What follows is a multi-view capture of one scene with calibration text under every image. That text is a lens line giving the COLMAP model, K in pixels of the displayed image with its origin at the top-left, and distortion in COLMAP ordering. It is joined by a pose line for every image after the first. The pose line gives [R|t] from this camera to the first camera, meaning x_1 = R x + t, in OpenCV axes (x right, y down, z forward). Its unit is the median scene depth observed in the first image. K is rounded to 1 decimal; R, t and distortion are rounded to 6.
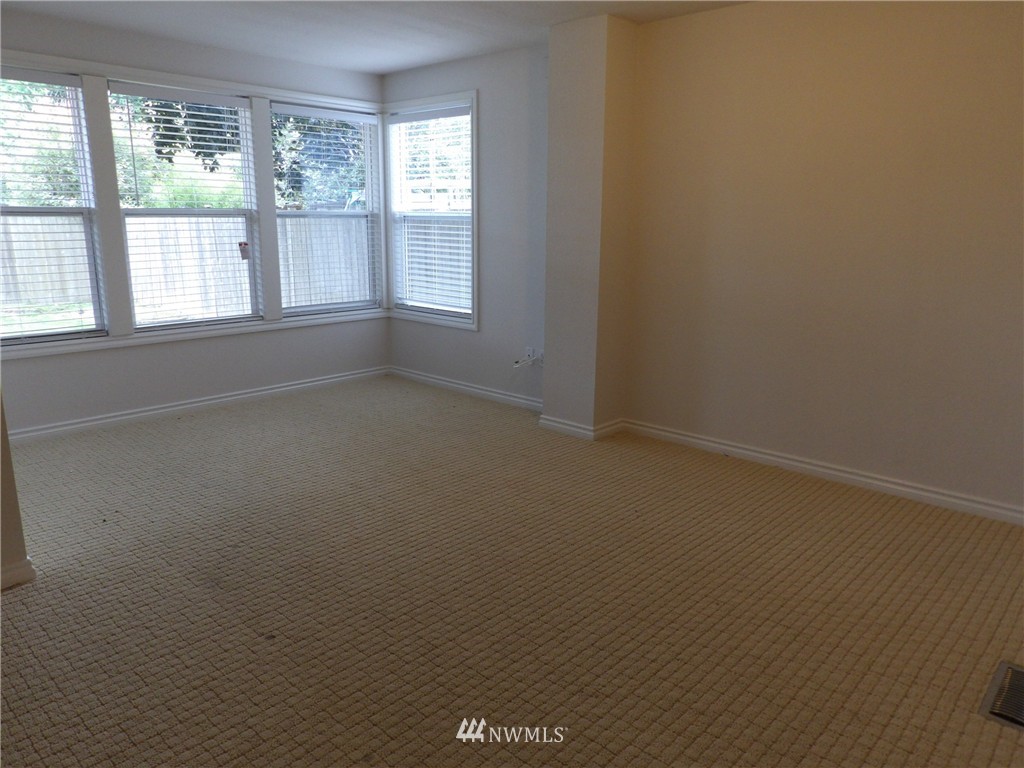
lens RADIAL K [[738.6, 0, 507.7], [0, 738.6, 383.9], [0, 0, 1]] dist [-0.045803, 0.062041]
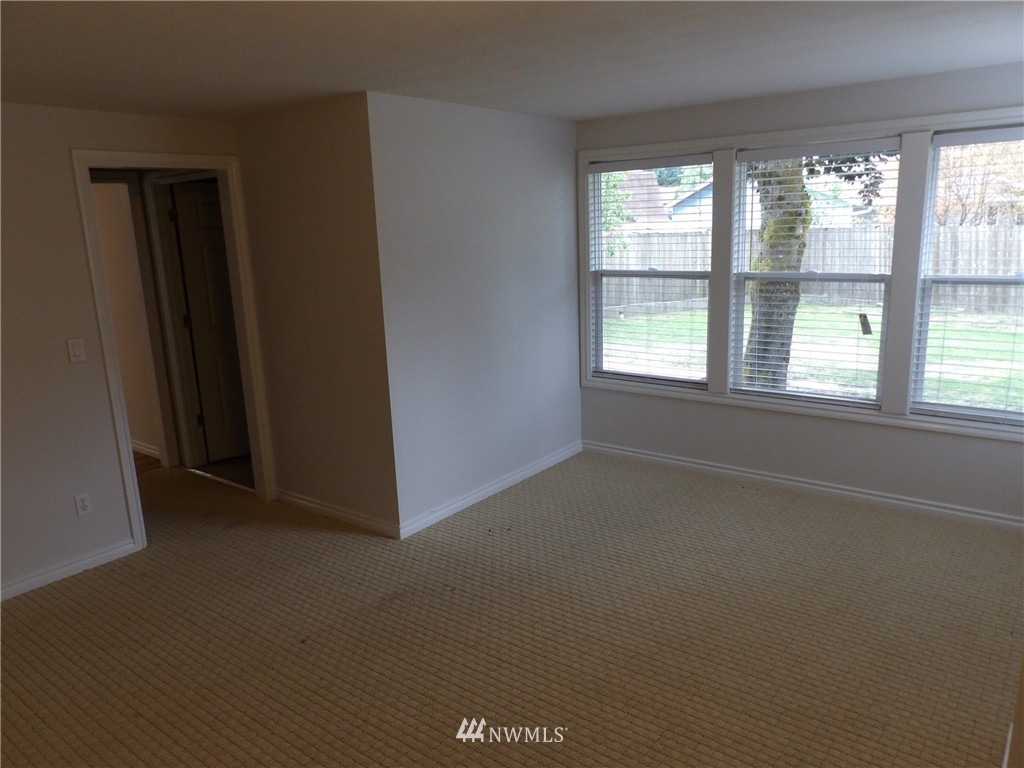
lens RADIAL K [[738.6, 0, 507.7], [0, 738.6, 383.9], [0, 0, 1]] dist [-0.045803, 0.062041]
pose [[0.075503, 0.138996, -0.987410, 0.433877], [-0.235001, 0.964825, 0.117847, -0.119428], [0.969058, 0.223144, 0.105512, 0.548238]]
